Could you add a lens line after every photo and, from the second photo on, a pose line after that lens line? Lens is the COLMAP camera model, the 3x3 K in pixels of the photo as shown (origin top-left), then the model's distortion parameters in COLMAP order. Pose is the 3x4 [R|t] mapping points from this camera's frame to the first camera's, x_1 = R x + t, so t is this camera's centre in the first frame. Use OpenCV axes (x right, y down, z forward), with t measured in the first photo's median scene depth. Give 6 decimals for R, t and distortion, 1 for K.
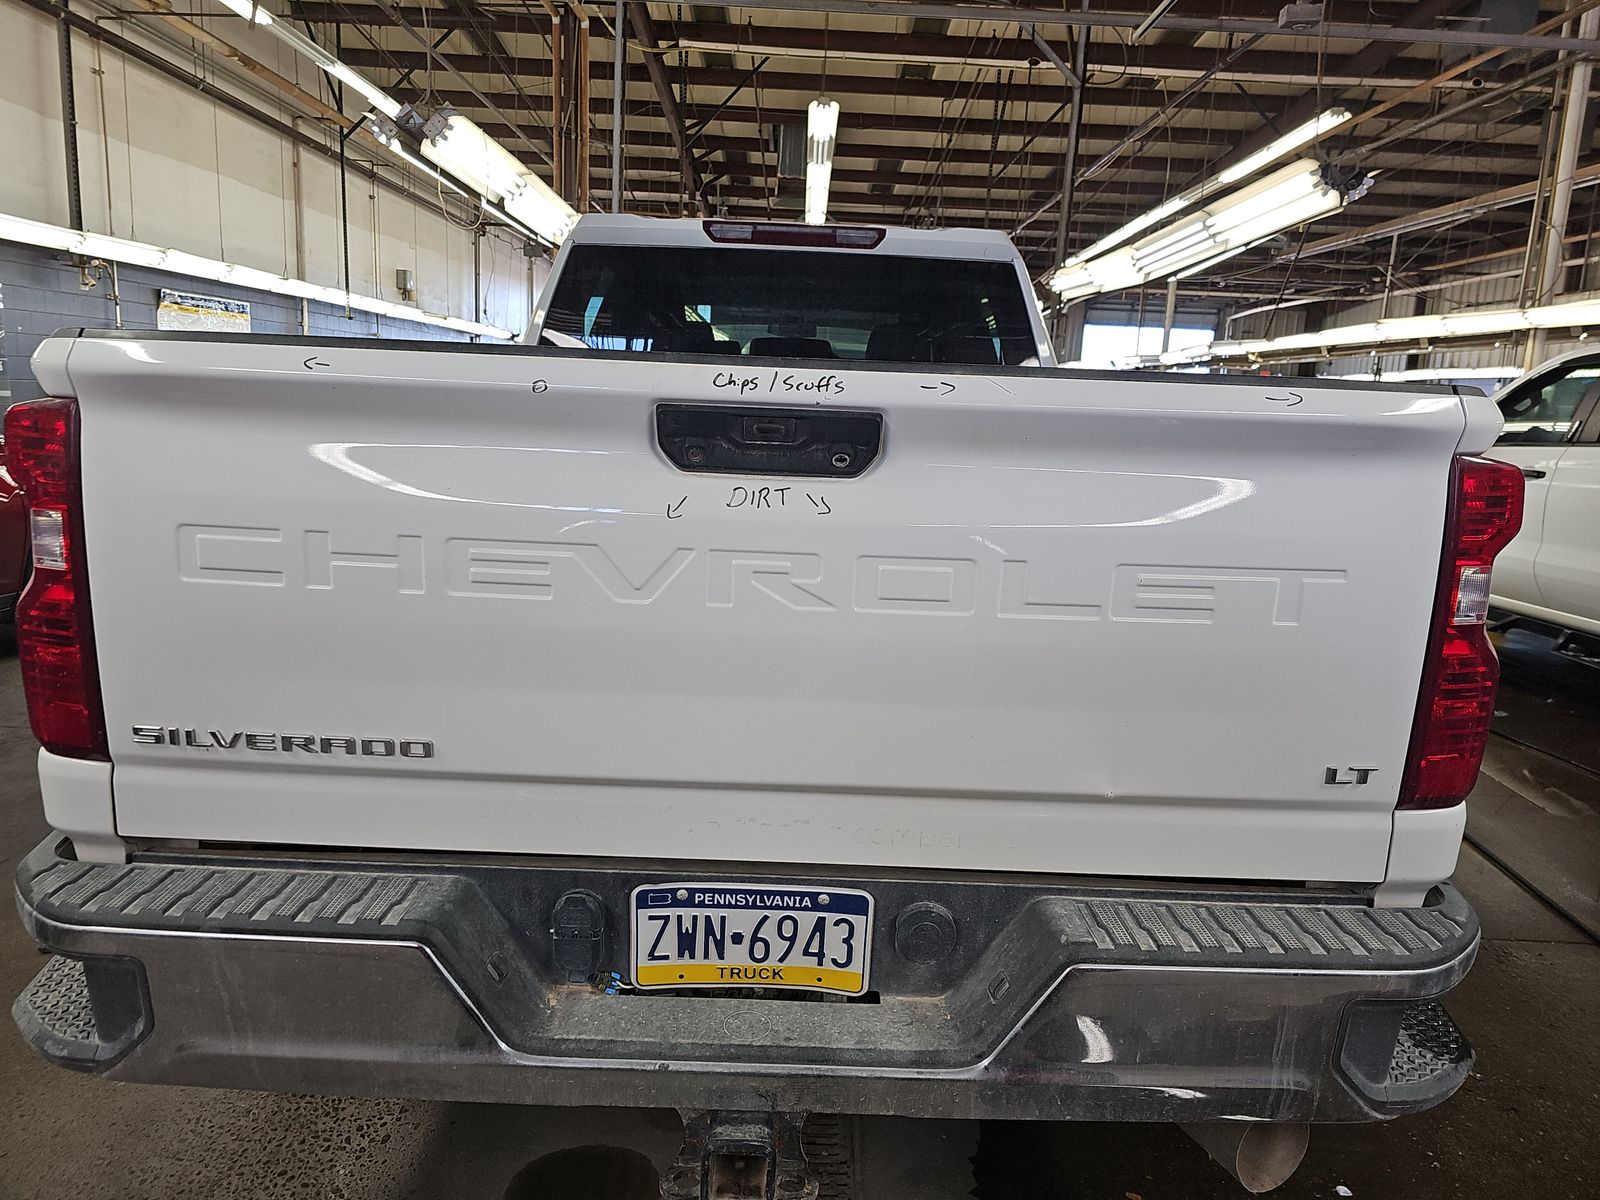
lens RADIAL K [[1067.3, 0, 806.7], [0, 1067.3, 598.7], [0, 0, 1]] dist [0.004253, -0.004826]
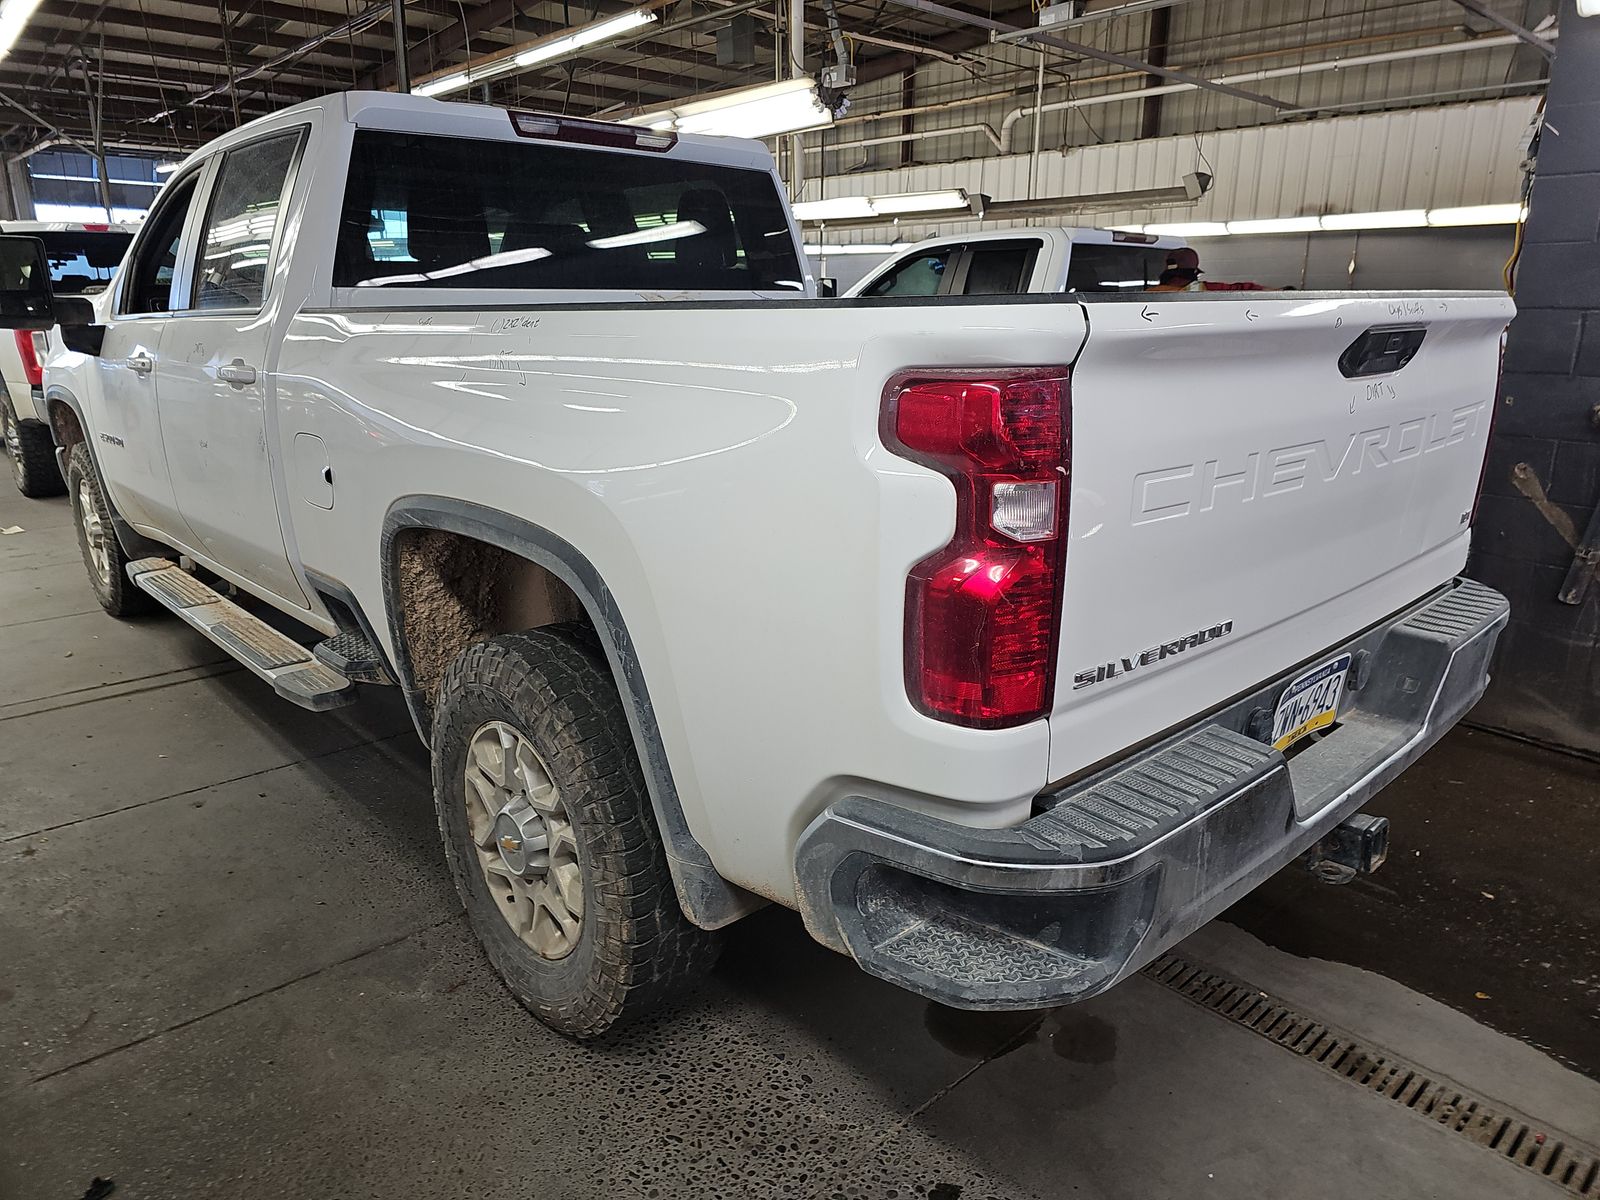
lens RADIAL K [[1067.3, 0, 800.6], [0, 1067.3, 608.7], [0, 0, 1]] dist [0.004253, -0.004826]
pose [[0.733680, -0.222294, 0.642105, -0.128274], [0.146463, 0.974497, 0.170015, -0.013787], [-0.663522, -0.030692, 0.747527, 0.033789]]
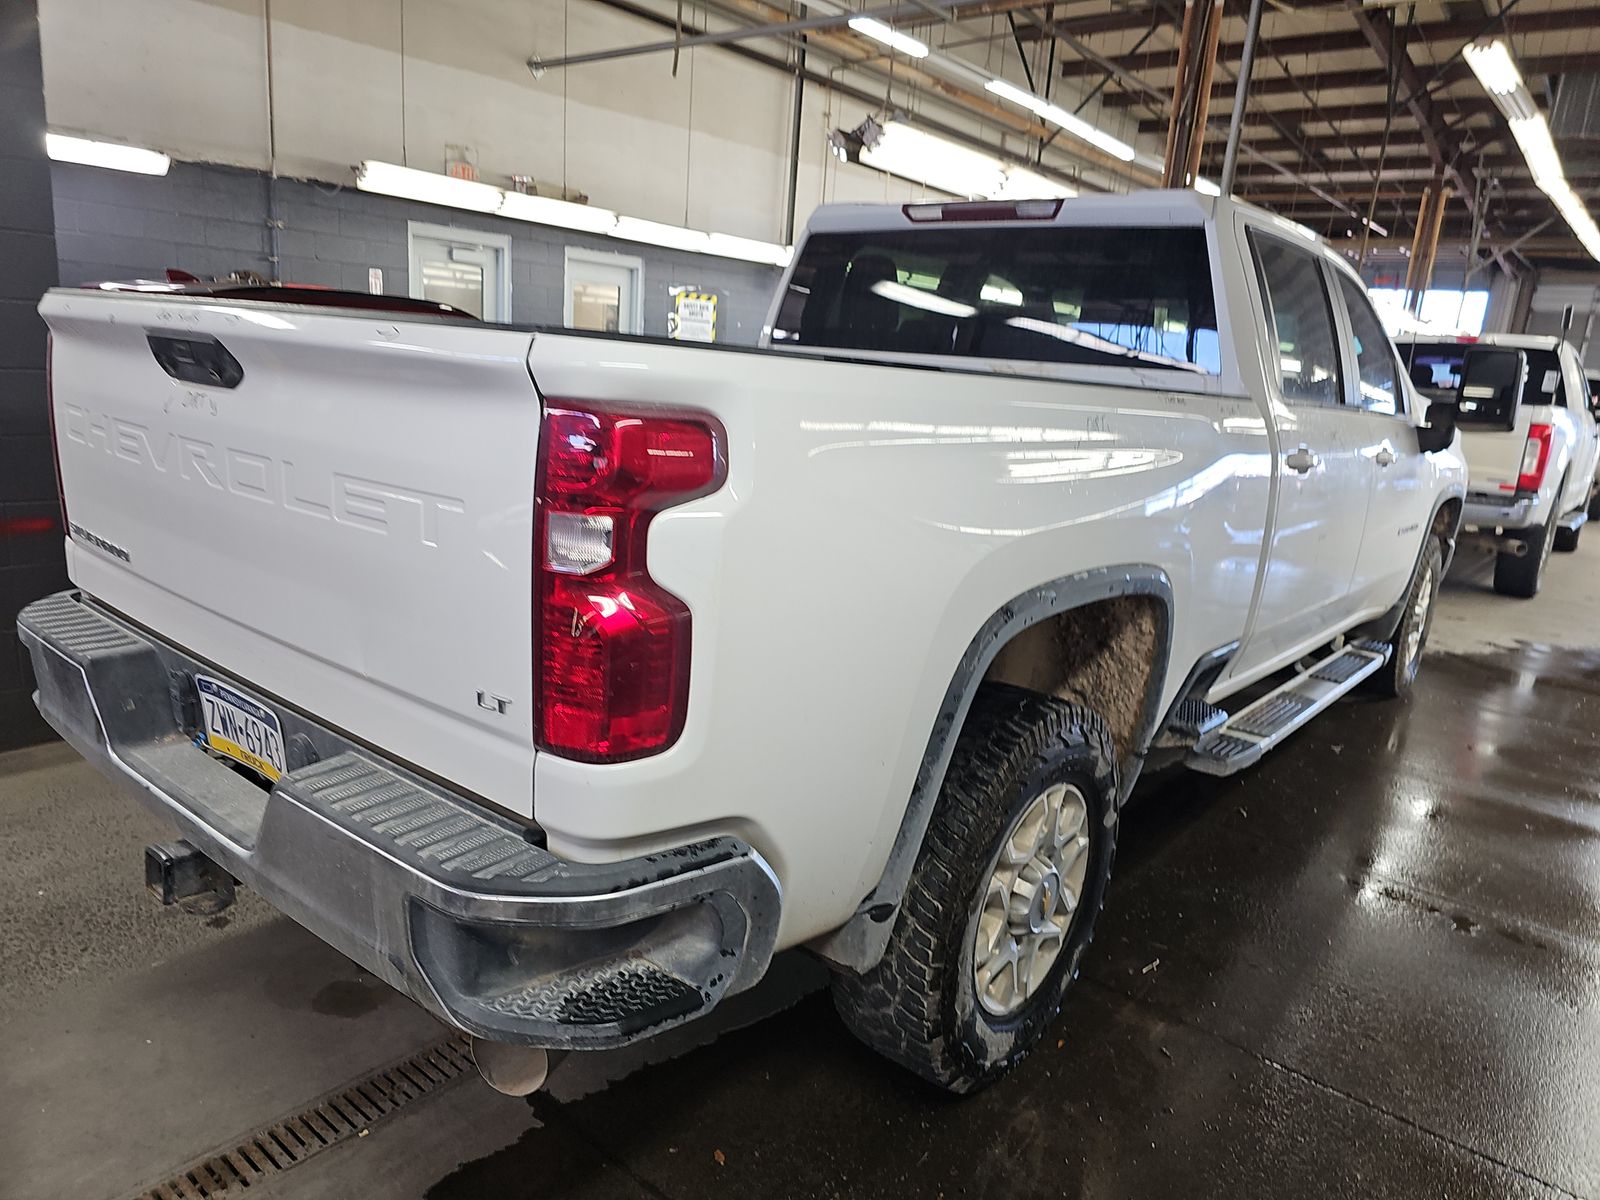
lens RADIAL K [[1067.3, 0, 804.6], [0, 1067.3, 594.4], [0, 0, 1]] dist [0.004253, -0.004826]
pose [[0.772088, 0.154584, -0.616429, 0.117374], [-0.156228, 0.986368, 0.051677, -0.003535], [0.616014, 0.056404, 0.785713, 0.031433]]
